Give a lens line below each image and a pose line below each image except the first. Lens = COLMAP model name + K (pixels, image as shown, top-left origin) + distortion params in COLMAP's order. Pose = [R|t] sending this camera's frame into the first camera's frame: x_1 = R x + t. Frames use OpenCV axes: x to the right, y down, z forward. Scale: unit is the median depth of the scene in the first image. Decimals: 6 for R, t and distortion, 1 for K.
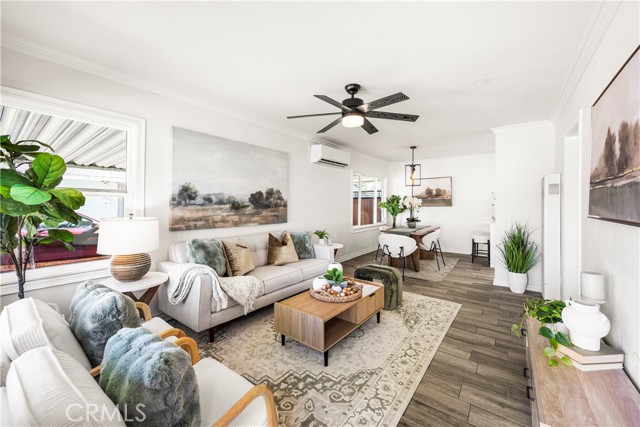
lens RADIAL K [[252.6, 0, 324.1], [0, 252.6, 206.5], [0, 0, 1]] dist [-0.001633, -0.000021]
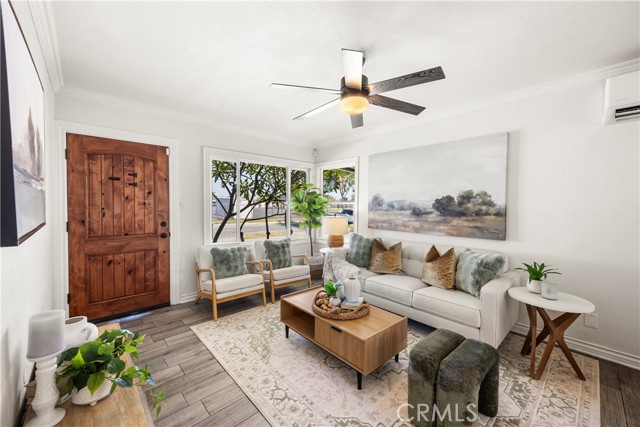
lens RADIAL K [[252.6, 0, 325.0], [0, 252.6, 215.3], [0, 0, 1]] dist [-0.001633, -0.000021]
pose [[-0.166500, 0.031339, -0.985543, 0.715254], [-0.022316, 0.999119, 0.035541, -0.017622], [0.985789, 0.027911, -0.165654, 0.820846]]
